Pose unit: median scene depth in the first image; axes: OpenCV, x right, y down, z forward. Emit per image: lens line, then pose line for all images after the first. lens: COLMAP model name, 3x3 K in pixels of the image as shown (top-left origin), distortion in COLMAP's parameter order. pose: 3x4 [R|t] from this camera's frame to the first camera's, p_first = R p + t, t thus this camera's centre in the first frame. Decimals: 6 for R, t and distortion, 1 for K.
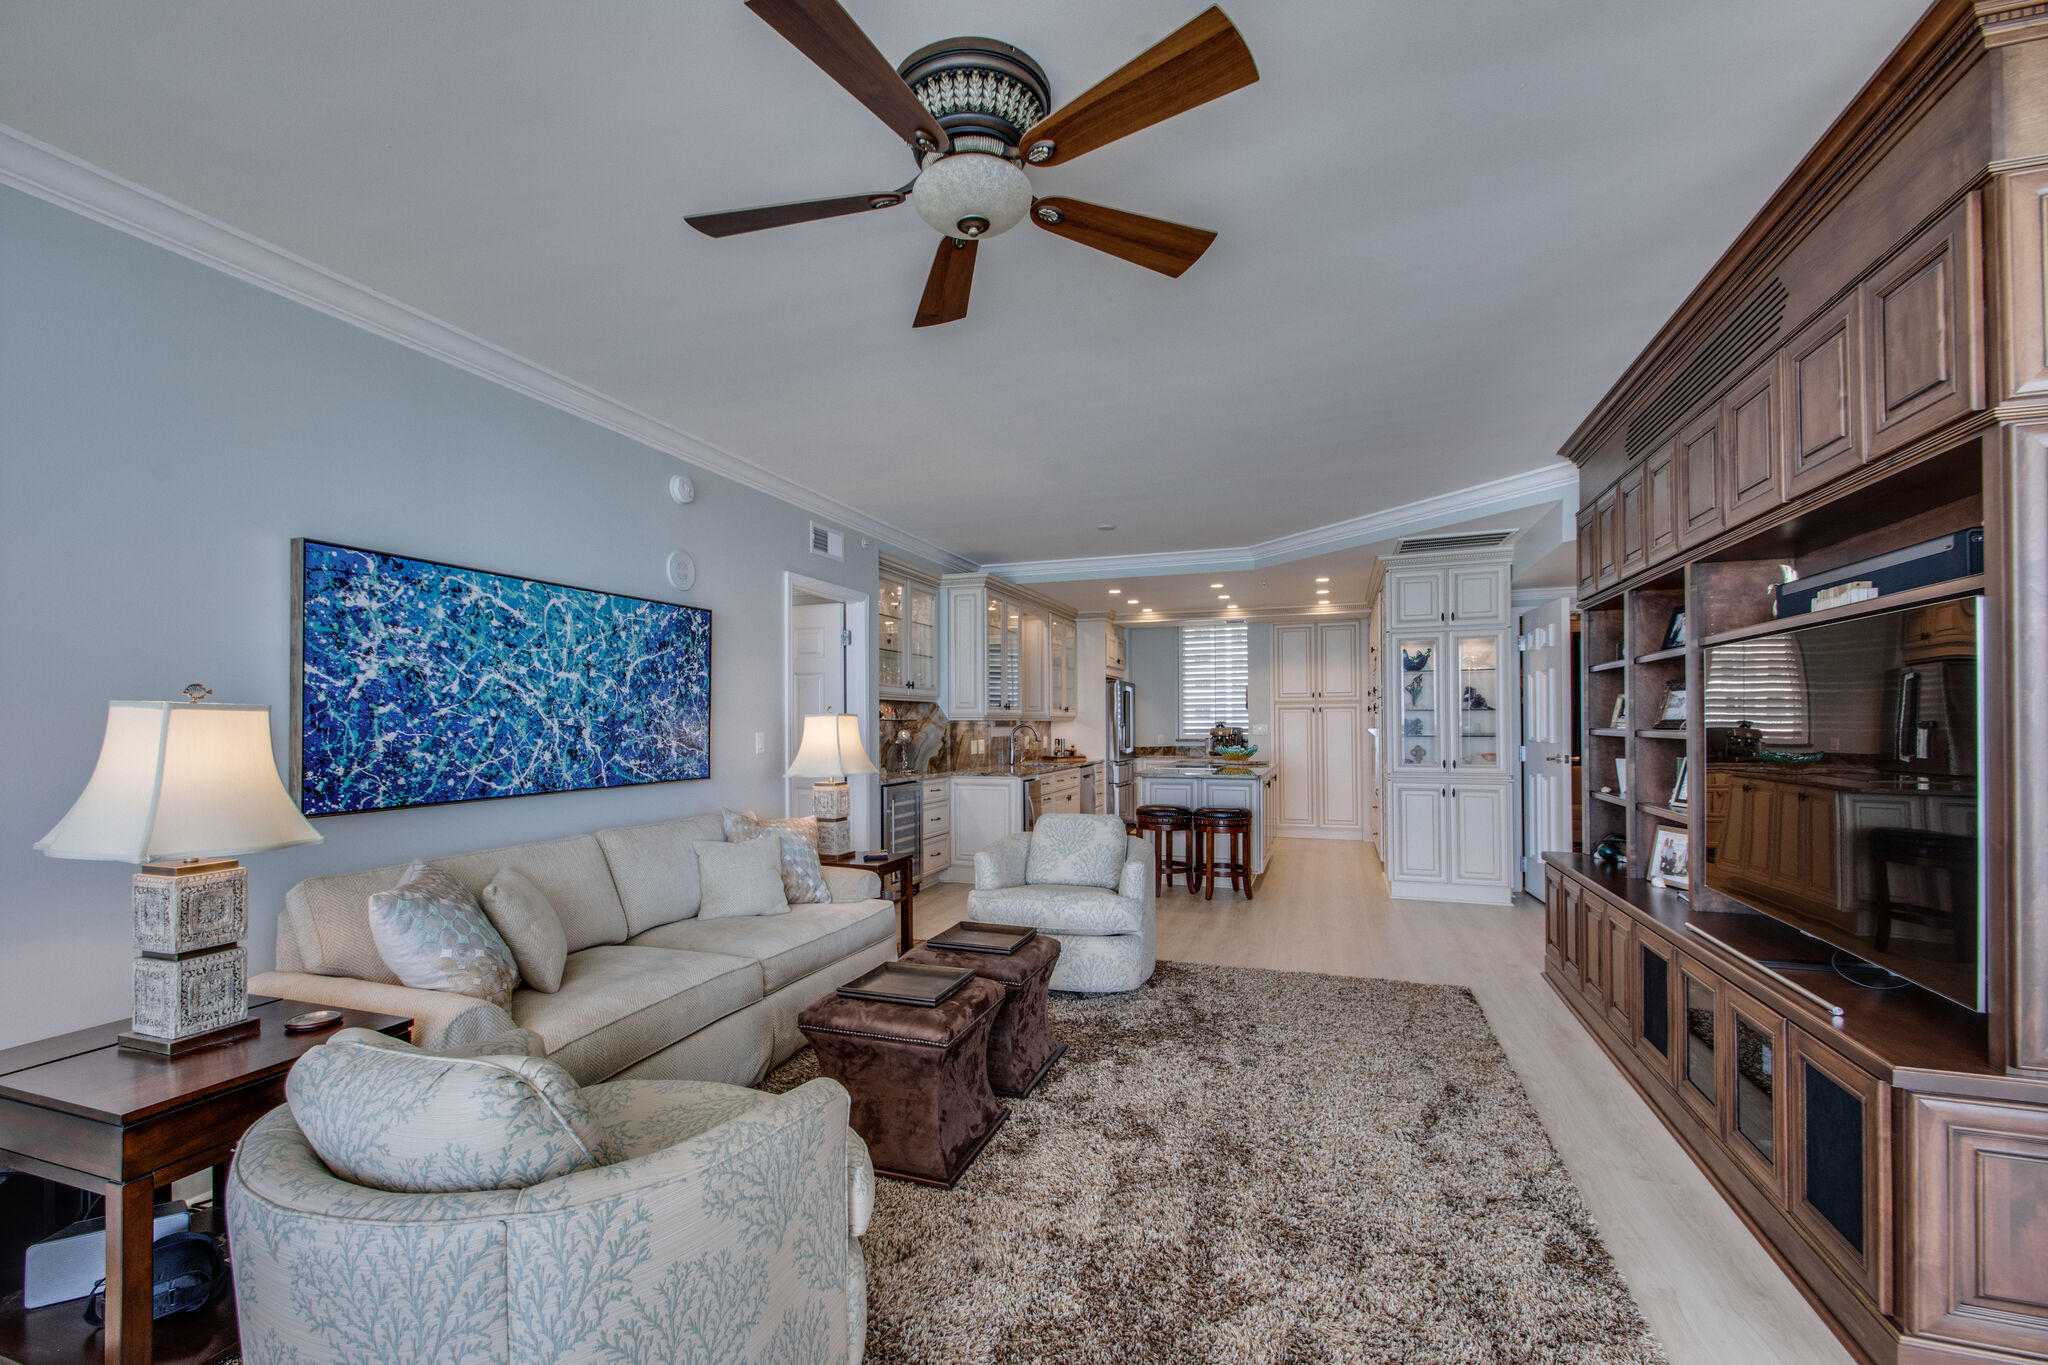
lens RADIAL K [[895.2, 0, 1003.3], [0, 895.2, 720.4], [0, 0, 1]] dist [0.028219, -0.014371]
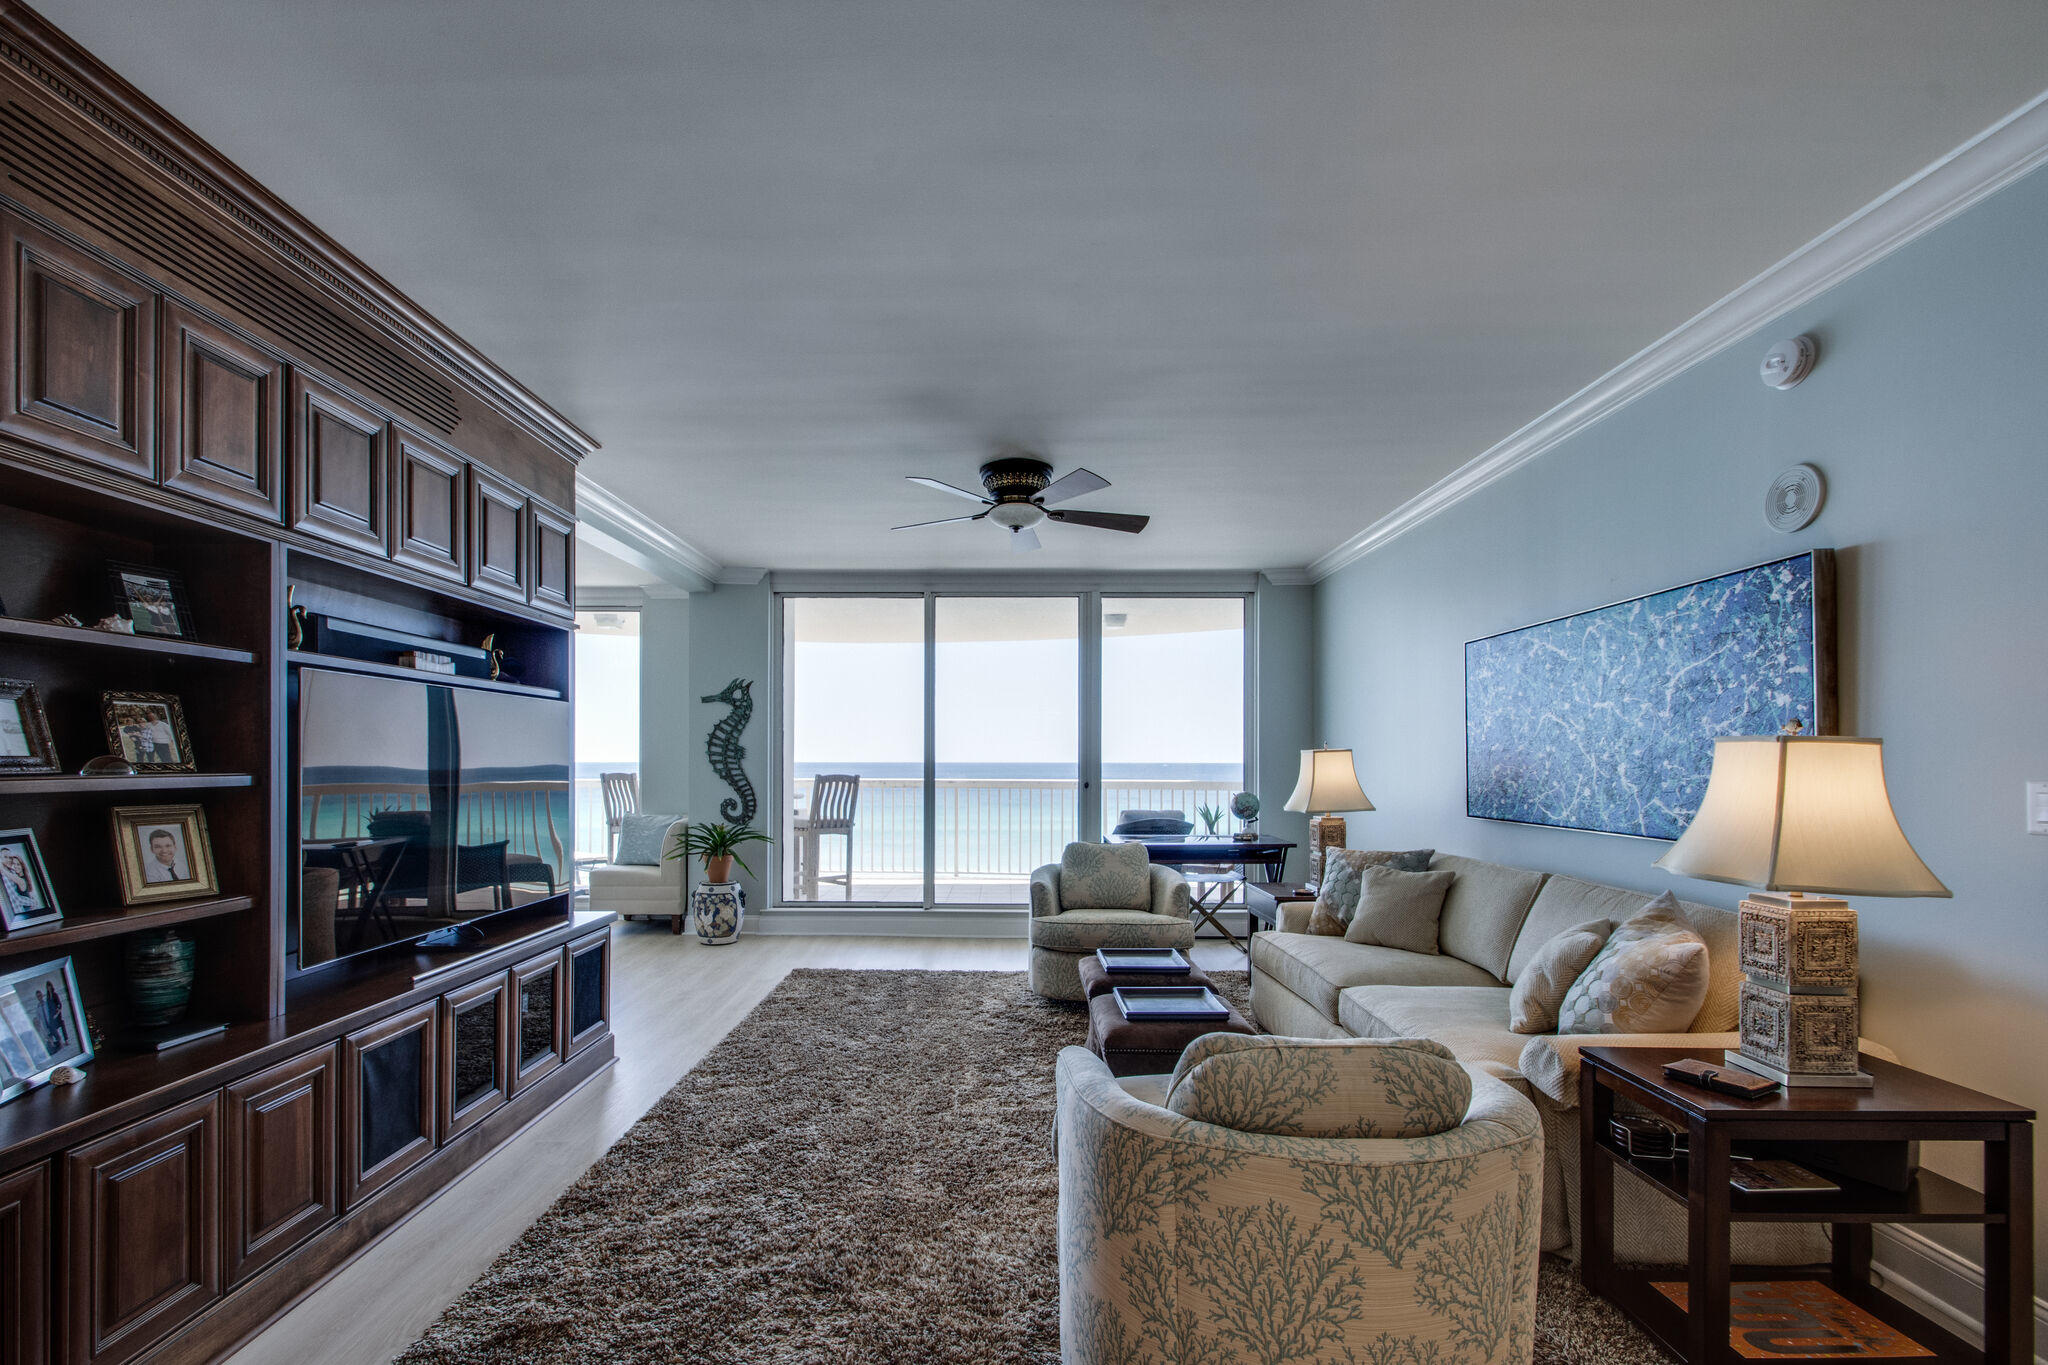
lens RADIAL K [[900.4, 0, 1000.8], [0, 900.4, 756.7], [0, 0, 1]] dist [0.035639, -0.021560]
pose [[-0.941998, 0.001512, -0.335616, 0.381338], [0.003381, 0.999982, -0.004982, 0.004236], [0.335602, -0.005828, -0.941986, 1.589893]]
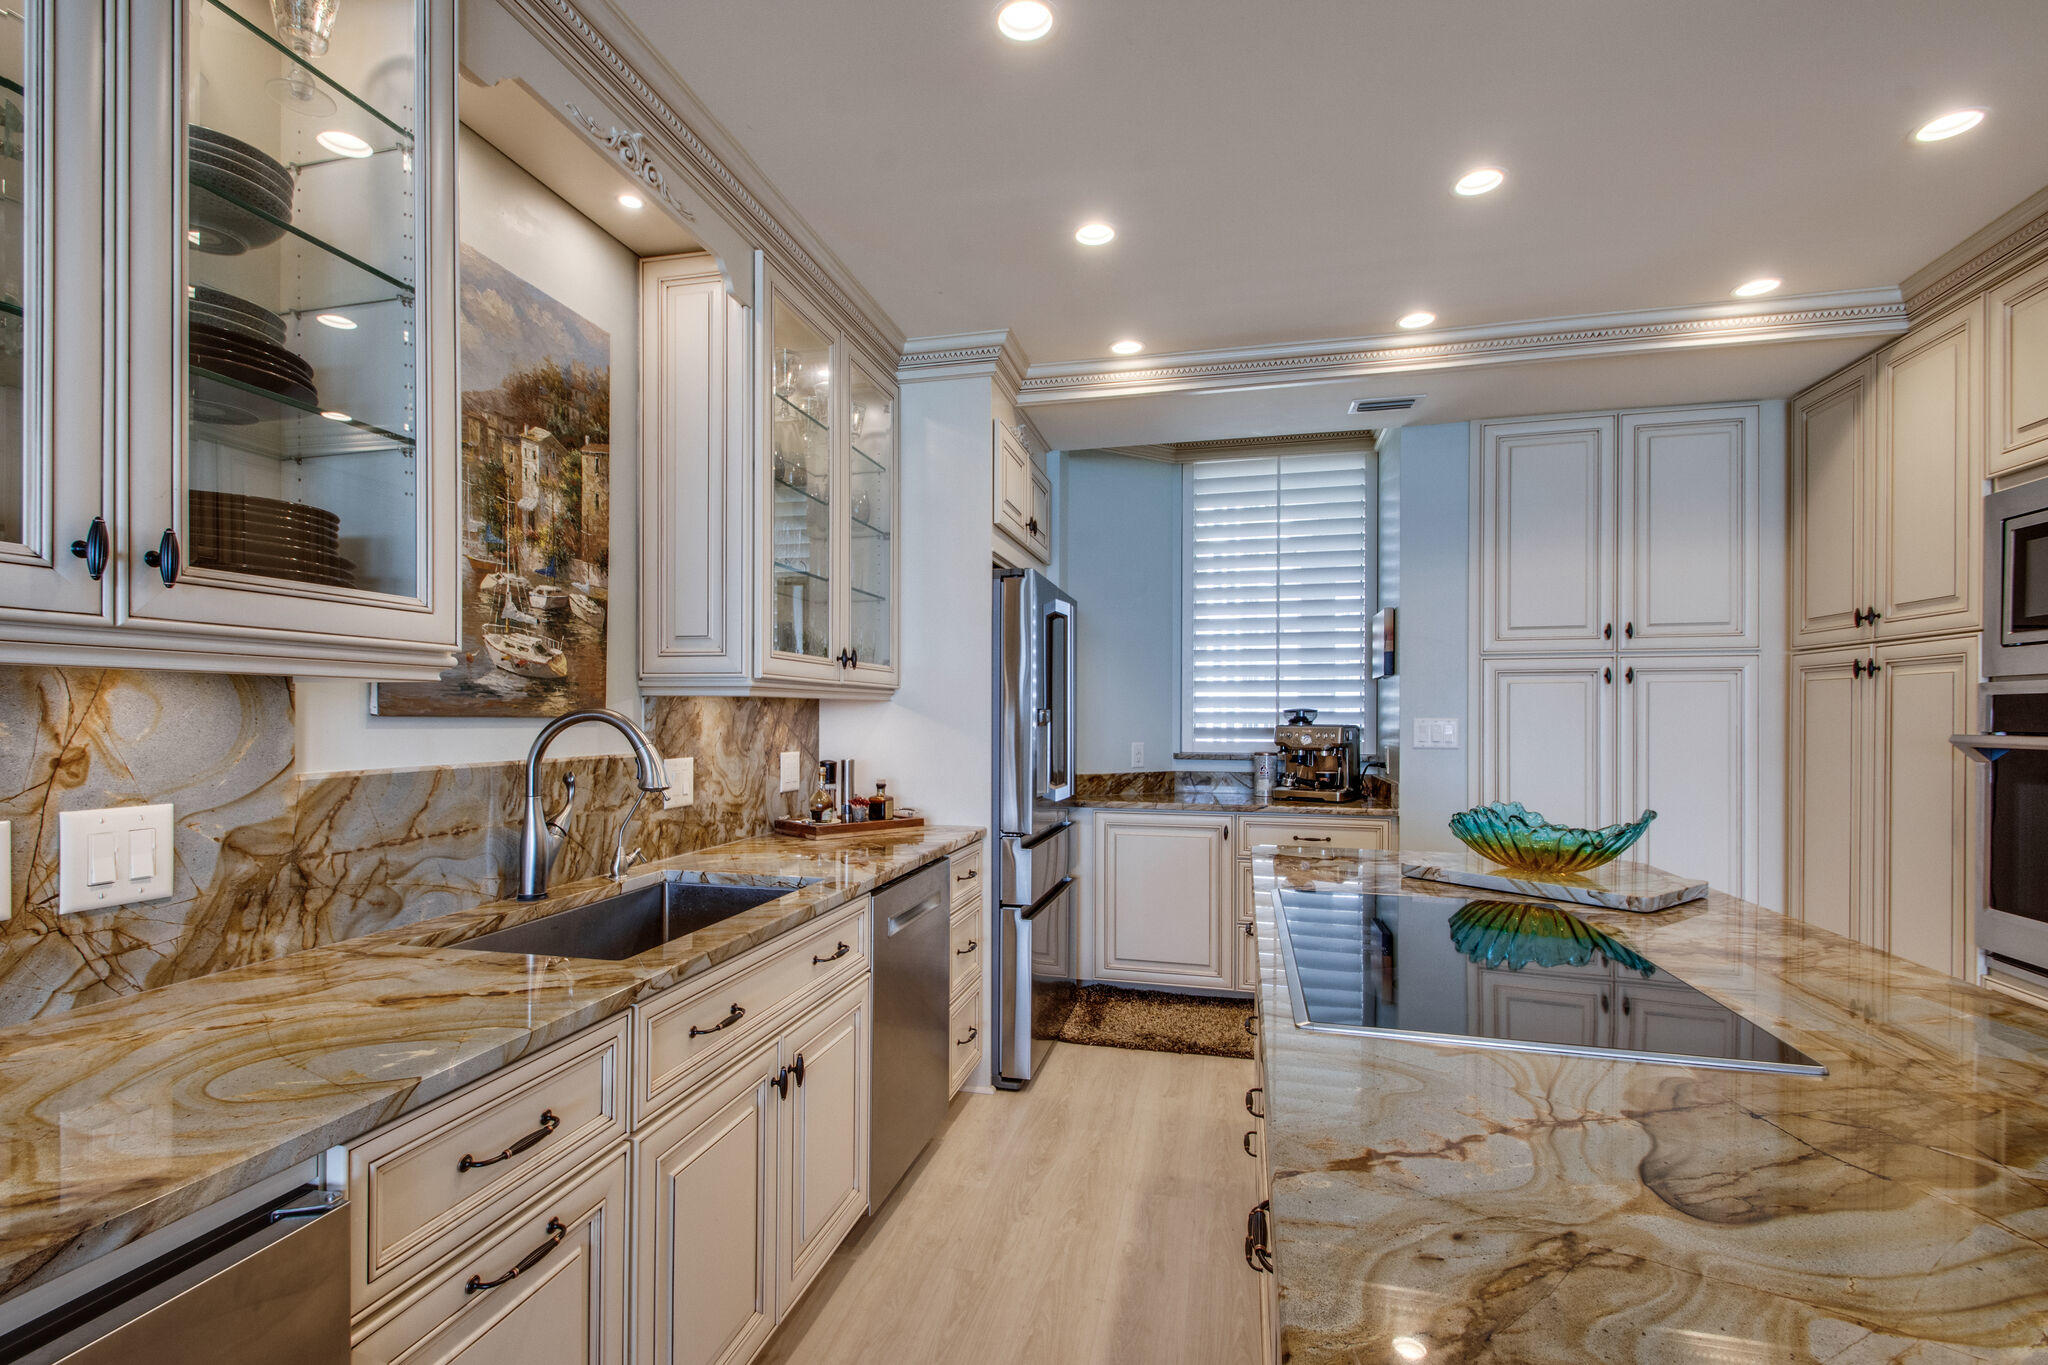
lens RADIAL K [[937.5, 0, 993.3], [0, 937.5, 716.2], [0, 0, 1]] dist [0.029129, -0.015133]
pose [[0.995191, 0.008662, 0.097573, 0.215852], [-0.009226, 0.999943, 0.005329, 0.009455], [-0.097522, -0.006203, 0.995214, 1.749638]]
